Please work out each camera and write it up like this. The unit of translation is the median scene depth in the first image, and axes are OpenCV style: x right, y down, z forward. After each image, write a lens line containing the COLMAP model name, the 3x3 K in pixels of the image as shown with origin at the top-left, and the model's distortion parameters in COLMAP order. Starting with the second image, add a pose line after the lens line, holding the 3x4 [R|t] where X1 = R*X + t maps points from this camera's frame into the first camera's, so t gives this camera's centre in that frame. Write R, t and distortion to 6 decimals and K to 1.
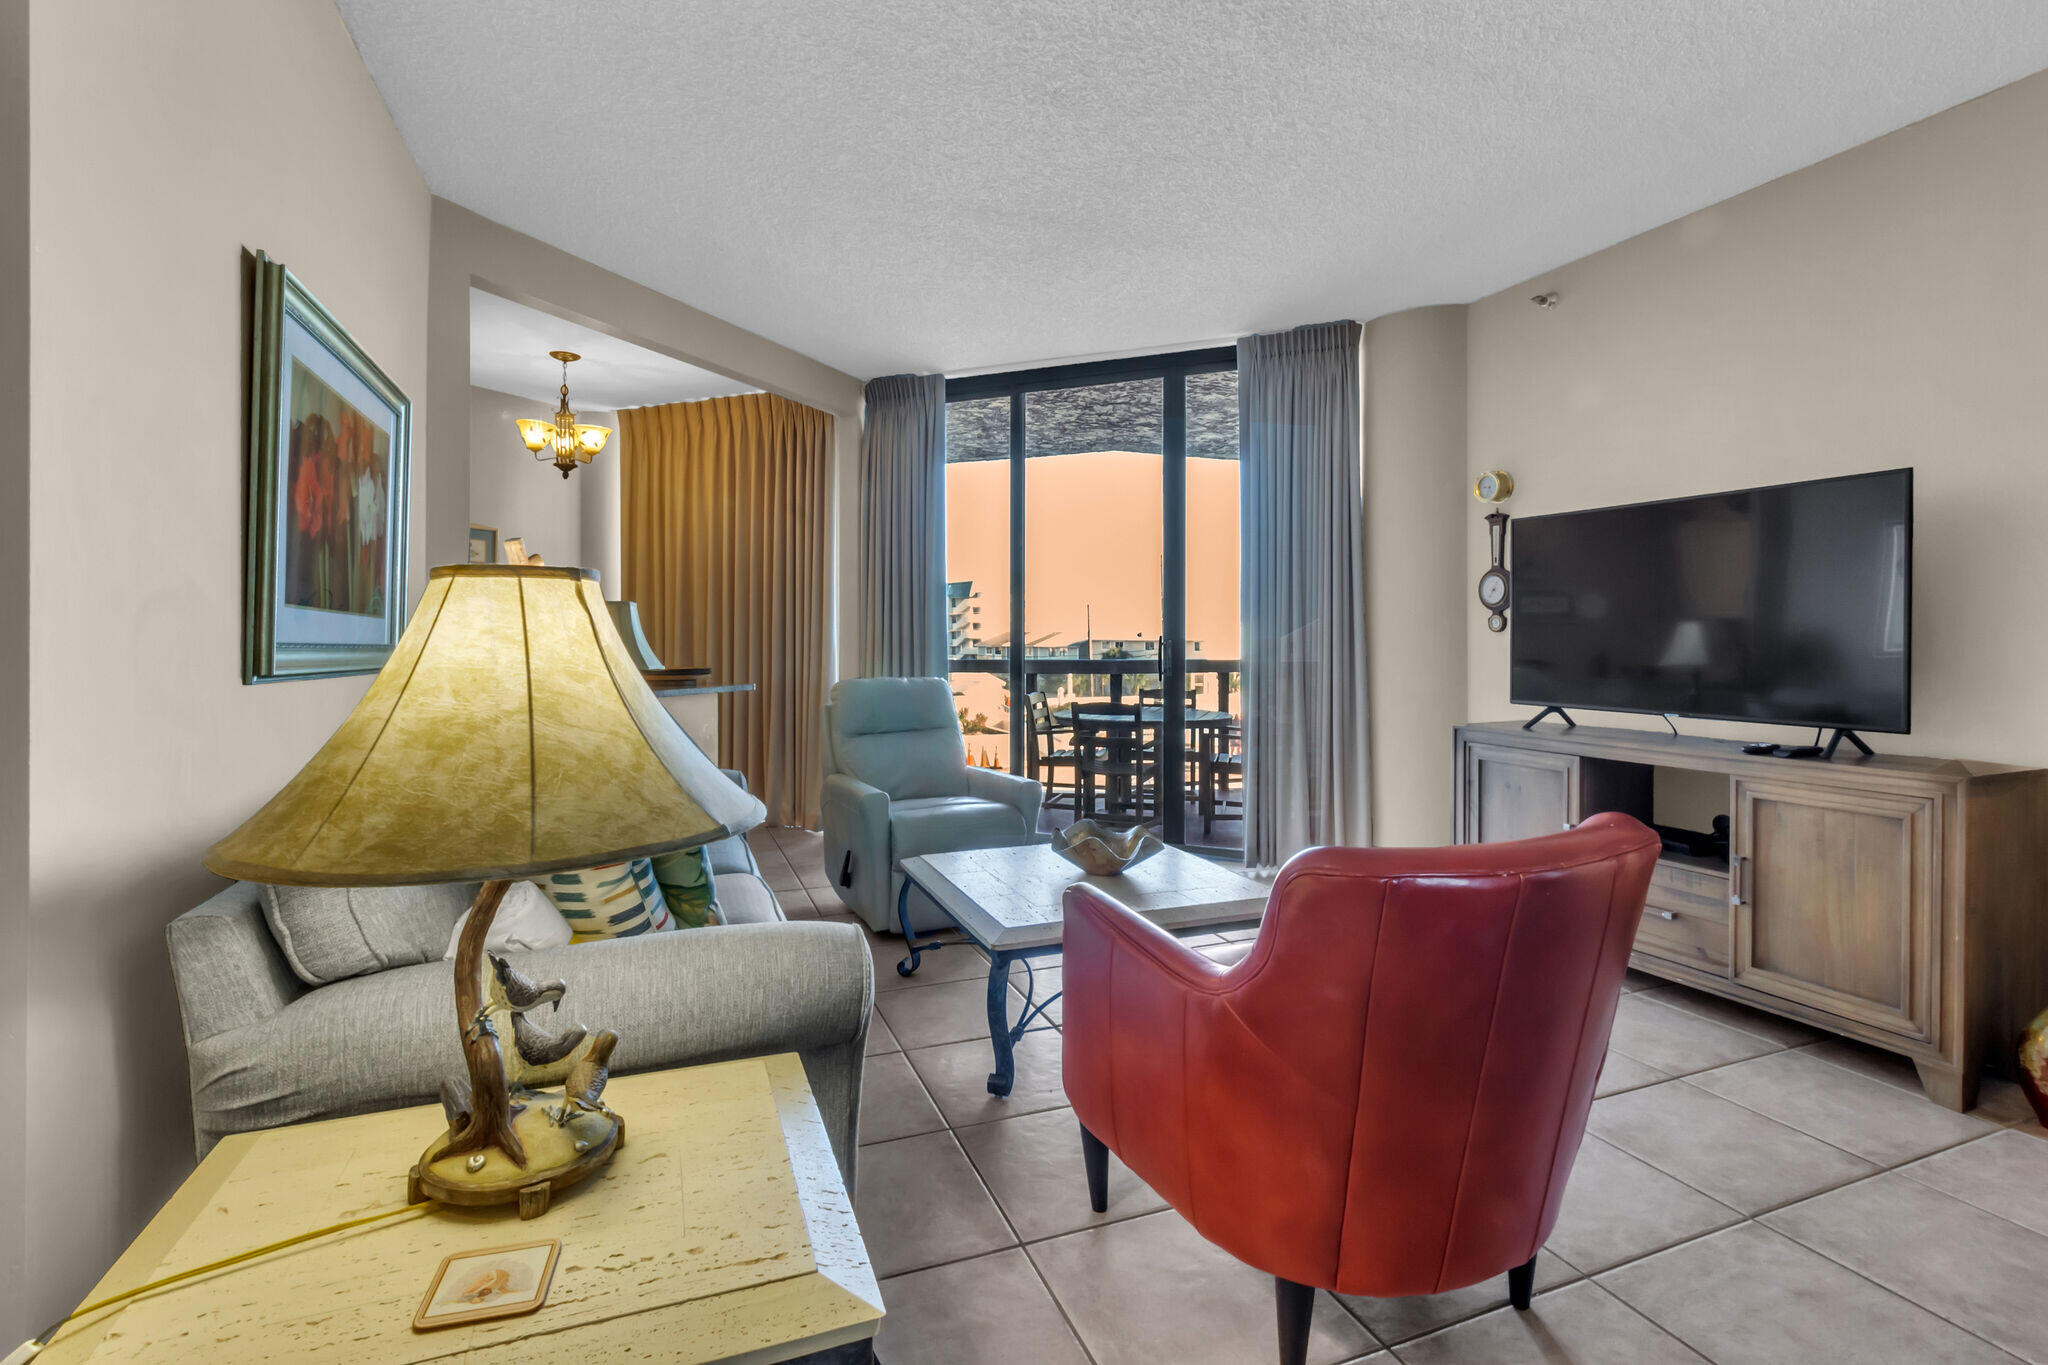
lens RADIAL K [[959.0, 0, 1036.3], [0, 959.0, 648.9], [0, 0, 1]] dist [0.003710, 0.000795]
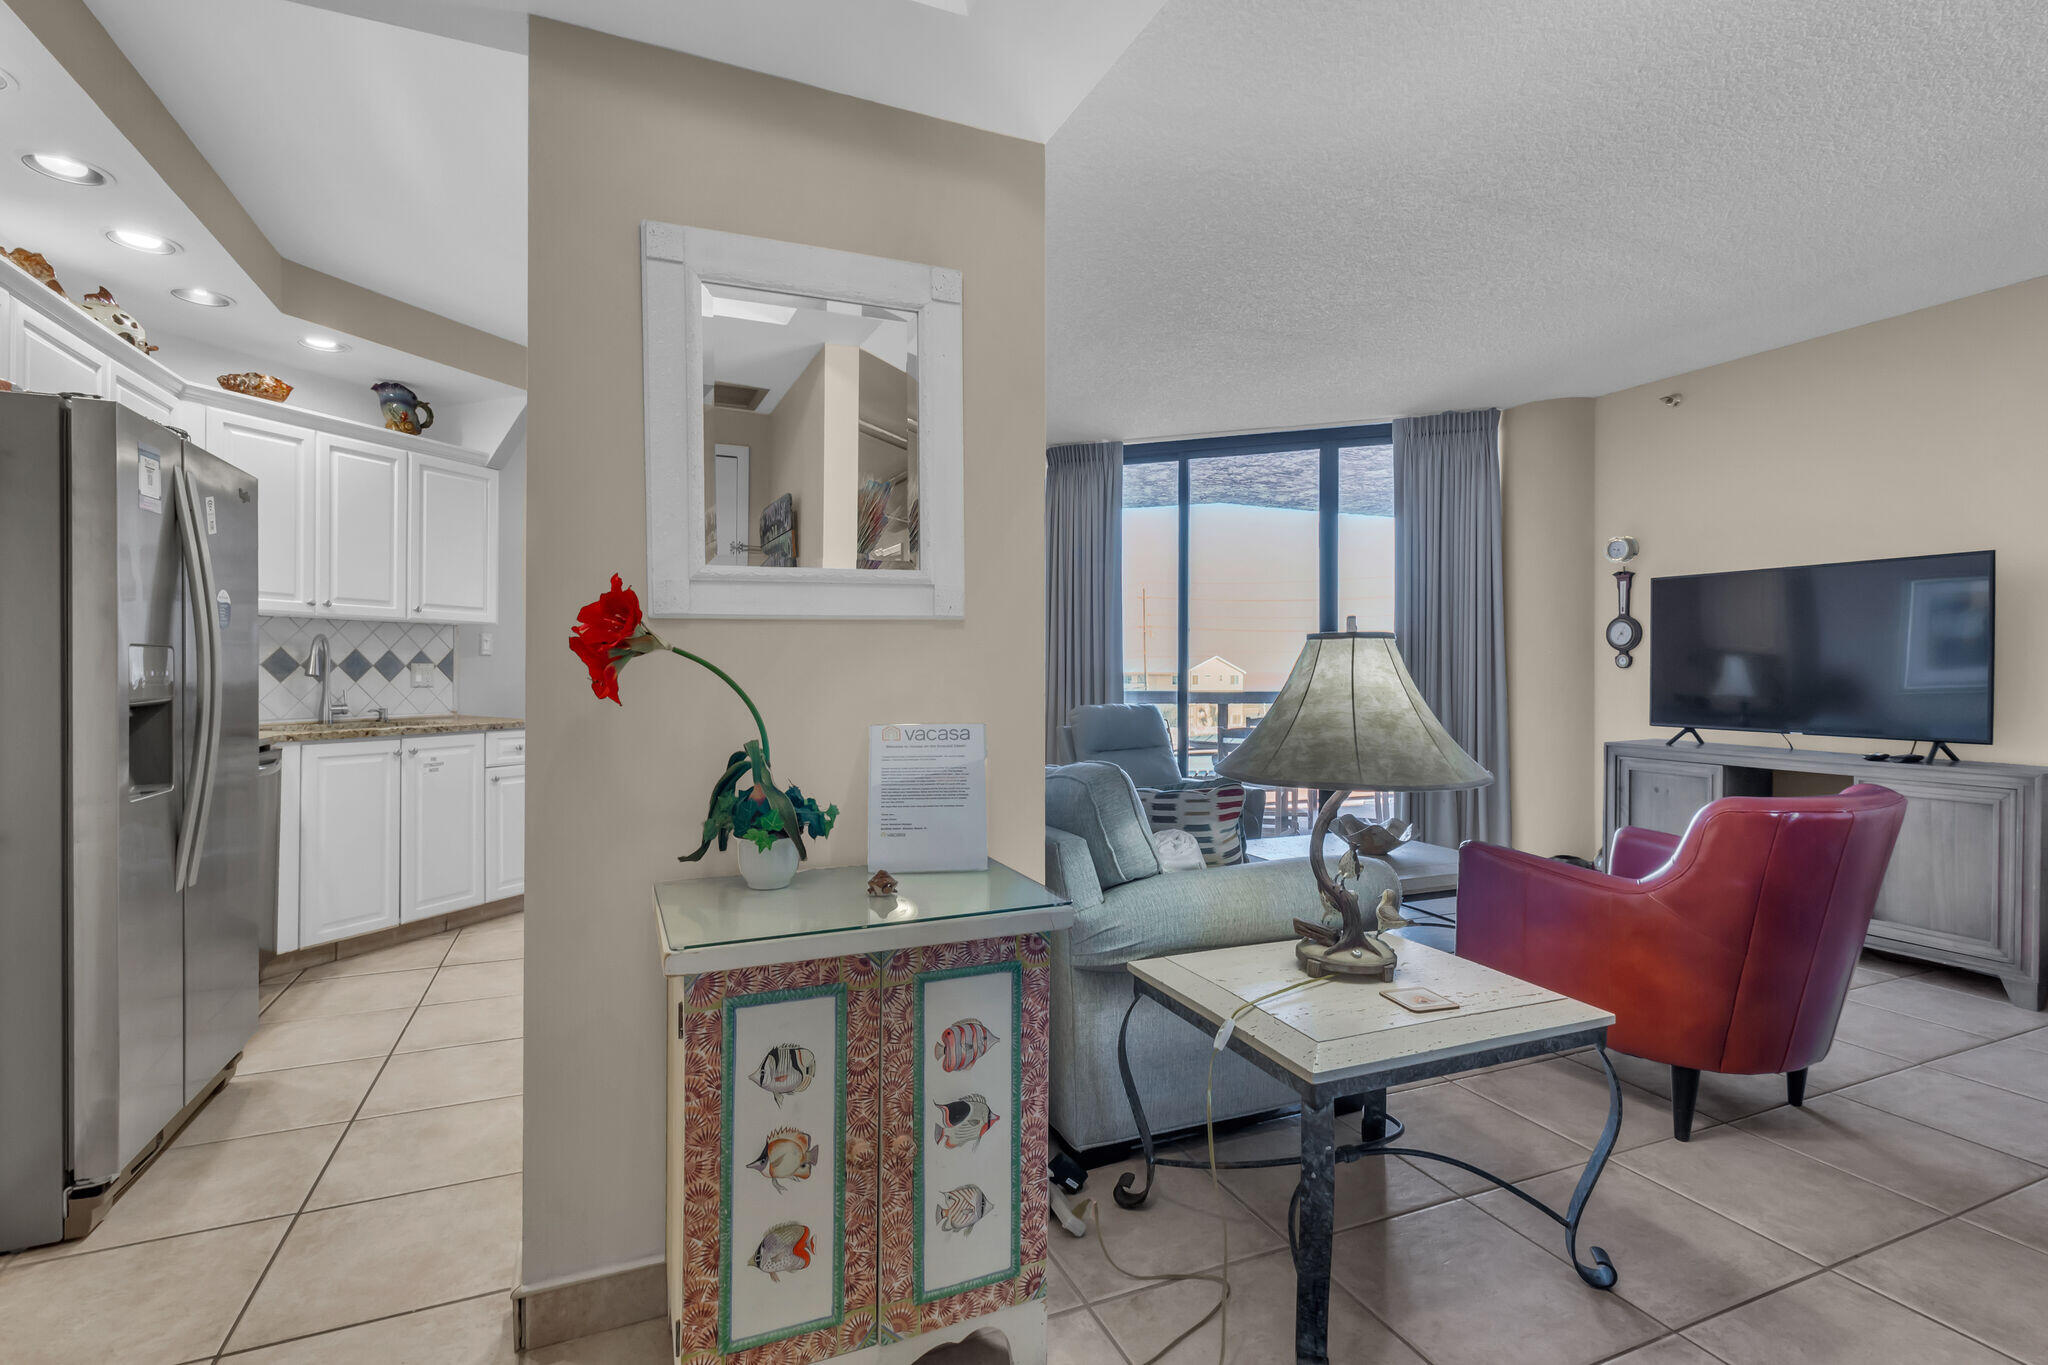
lens RADIAL K [[974.9, 0, 1034.6], [0, 974.9, 680.0], [0, 0, 1]] dist [0.003737, 0.001263]
pose [[0.999252, 0.004720, 0.038381, -0.363833], [-0.004664, 0.999988, -0.001555, 0.003295], [-0.038388, 0.001374, 0.999262, -0.244686]]
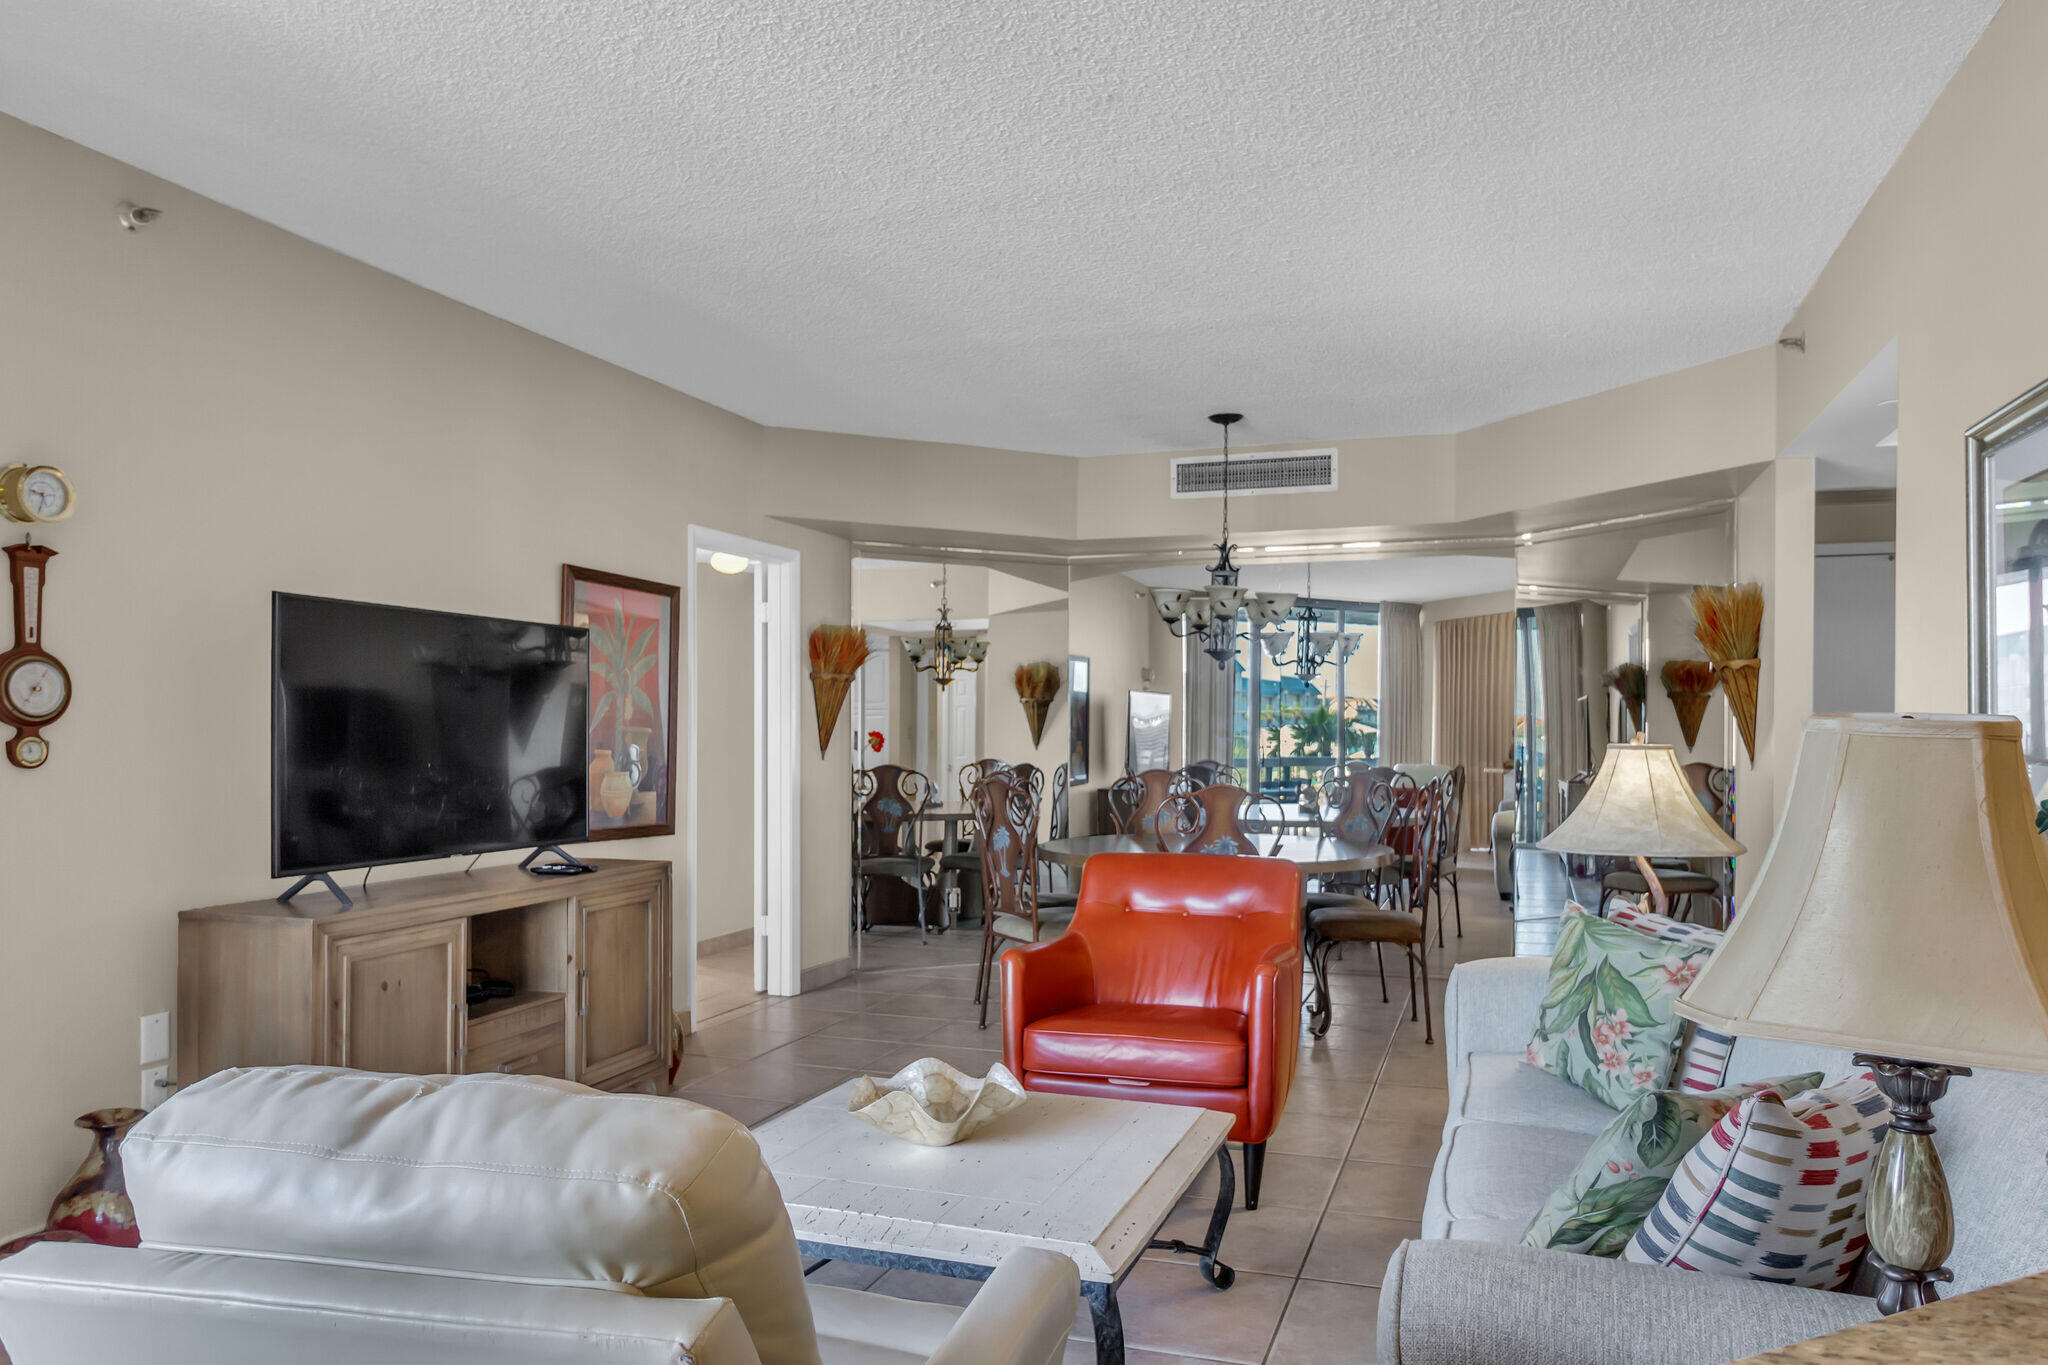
lens RADIAL K [[1376.2, 0, 1028.3], [0, 1376.2, 733.0], [0, 0, 1]] dist [-0.000808, 0.000433]
pose [[-0.745127, -0.002331, 0.666918, -0.509567], [0.004572, 0.999953, 0.008603, -0.045995], [-0.666906, 0.009460, -0.745081, 1.388448]]
